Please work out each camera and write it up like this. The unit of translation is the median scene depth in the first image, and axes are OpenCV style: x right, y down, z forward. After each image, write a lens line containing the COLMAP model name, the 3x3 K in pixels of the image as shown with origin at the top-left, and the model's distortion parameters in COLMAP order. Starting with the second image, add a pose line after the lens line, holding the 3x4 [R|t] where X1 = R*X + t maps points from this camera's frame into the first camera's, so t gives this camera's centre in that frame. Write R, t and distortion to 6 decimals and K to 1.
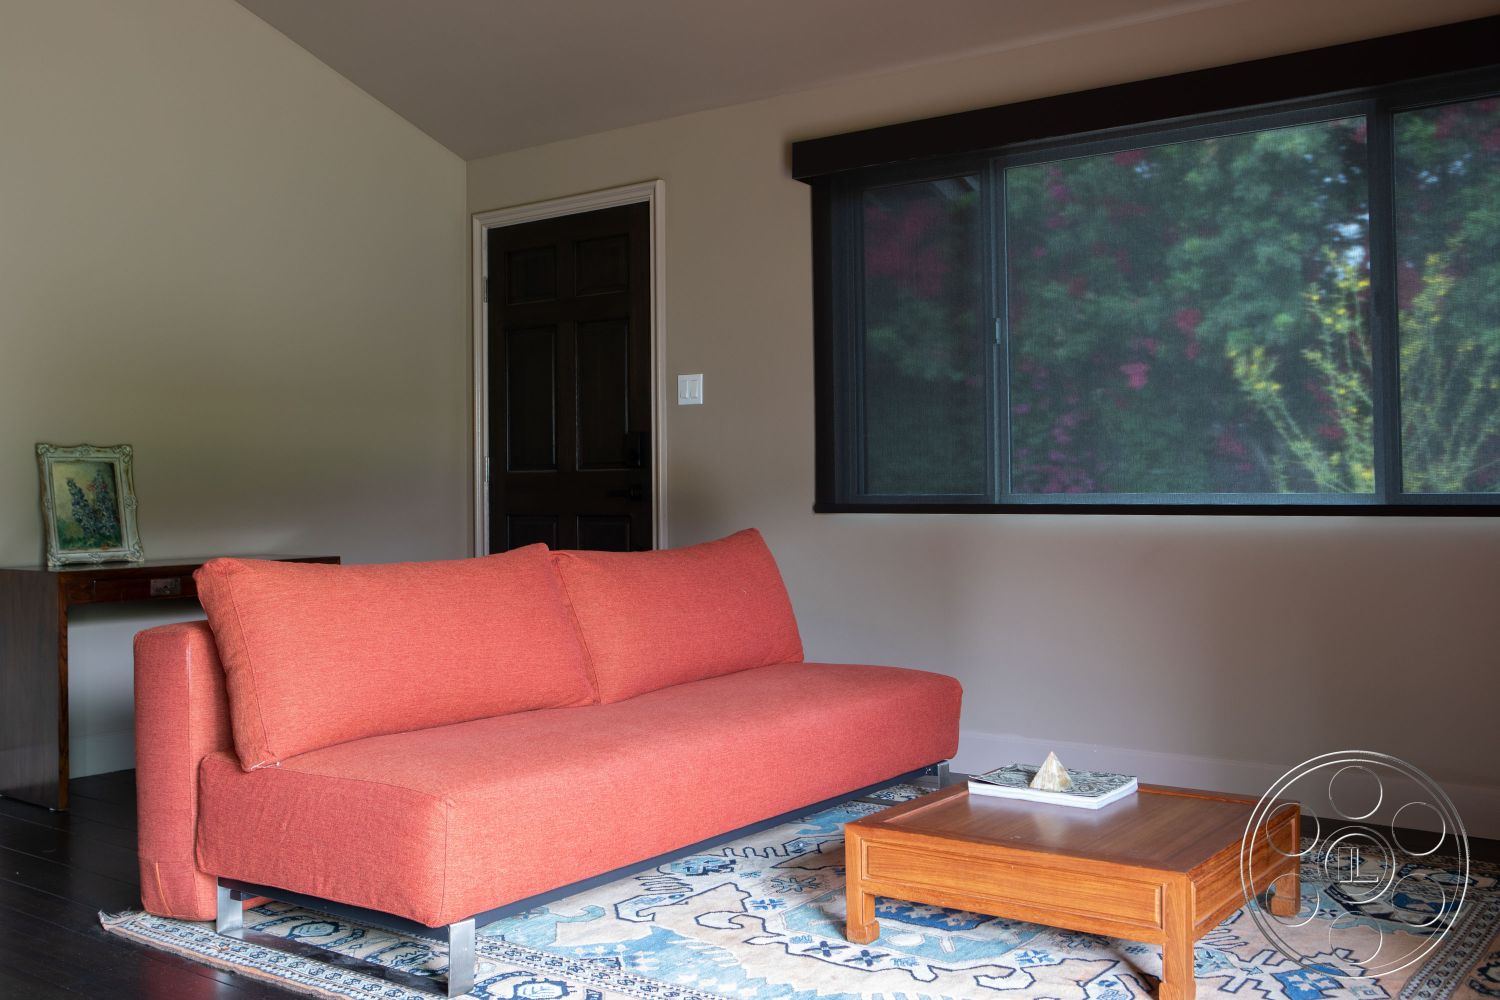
lens RADIAL K [[1454.5, 0, 750.0], [0, 1454.5, 500.0], [0, 0, 1]] dist [-0.070332, -0.008203]
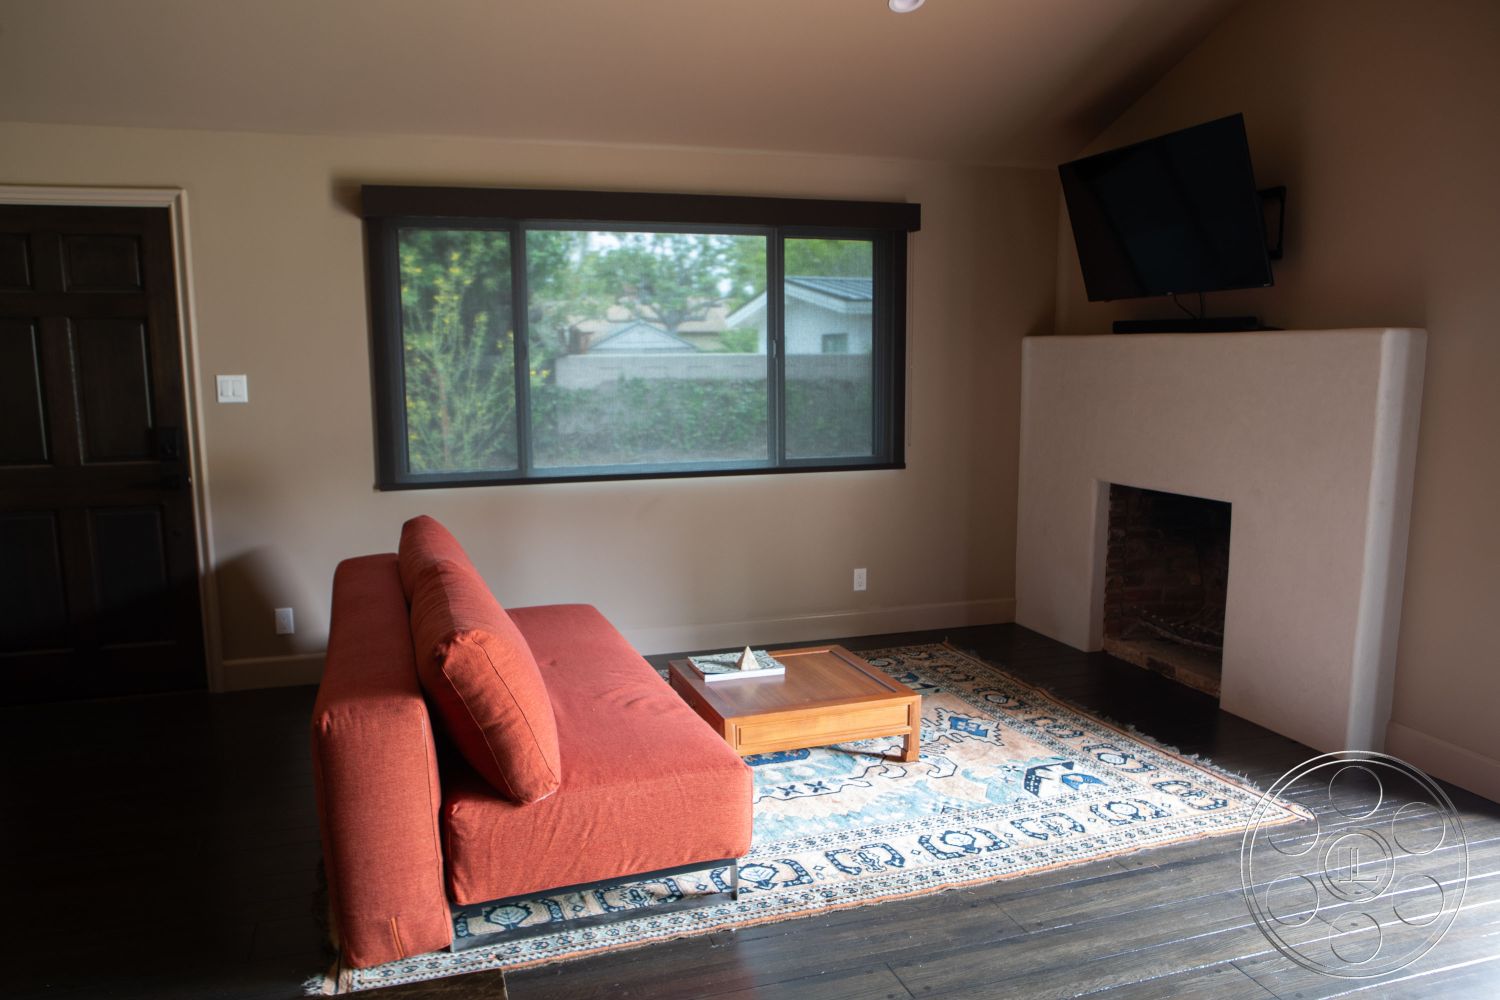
lens RADIAL K [[1088.4, 0, 748.2], [0, 1088.4, 580.5], [0, 0, 1]] dist [-0.077517, -0.000401]
pose [[0.569882, -0.153349, 0.807291, -0.527947], [0.002784, 0.982787, 0.184720, -0.086523], [-0.821722, -0.103022, 0.560500, 0.215948]]
